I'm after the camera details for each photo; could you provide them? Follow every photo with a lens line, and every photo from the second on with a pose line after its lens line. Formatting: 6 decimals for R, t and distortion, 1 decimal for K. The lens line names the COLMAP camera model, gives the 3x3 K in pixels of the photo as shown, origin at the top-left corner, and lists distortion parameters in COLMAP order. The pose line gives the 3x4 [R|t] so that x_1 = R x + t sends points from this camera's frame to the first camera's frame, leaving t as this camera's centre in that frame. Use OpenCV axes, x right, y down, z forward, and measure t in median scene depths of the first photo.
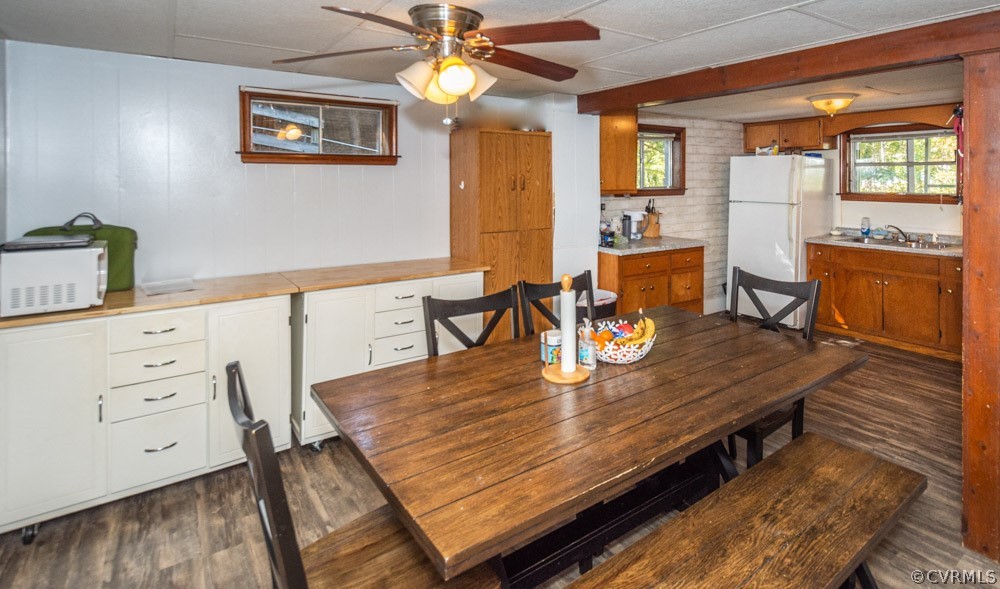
lens RADIAL K [[520.1, 0, 500.7], [0, 520.1, 293.0], [0, 0, 1]] dist [-0.001484, -0.000268]
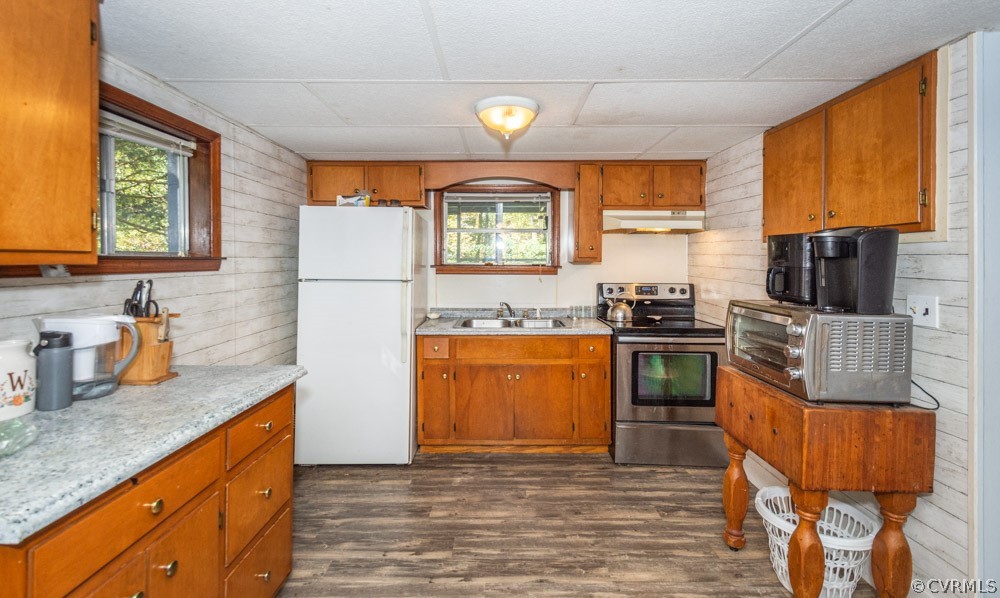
lens RADIAL K [[433.1, 0, 495.7], [0, 433.1, 237.3], [0, 0, 1]] dist [0.001455, 0.000002]
pose [[0.530874, 0.050906, 0.845920, 0.147220], [0.179835, 0.968693, -0.171153, -0.104077], [-0.828150, 0.242987, 0.505099, 0.582530]]
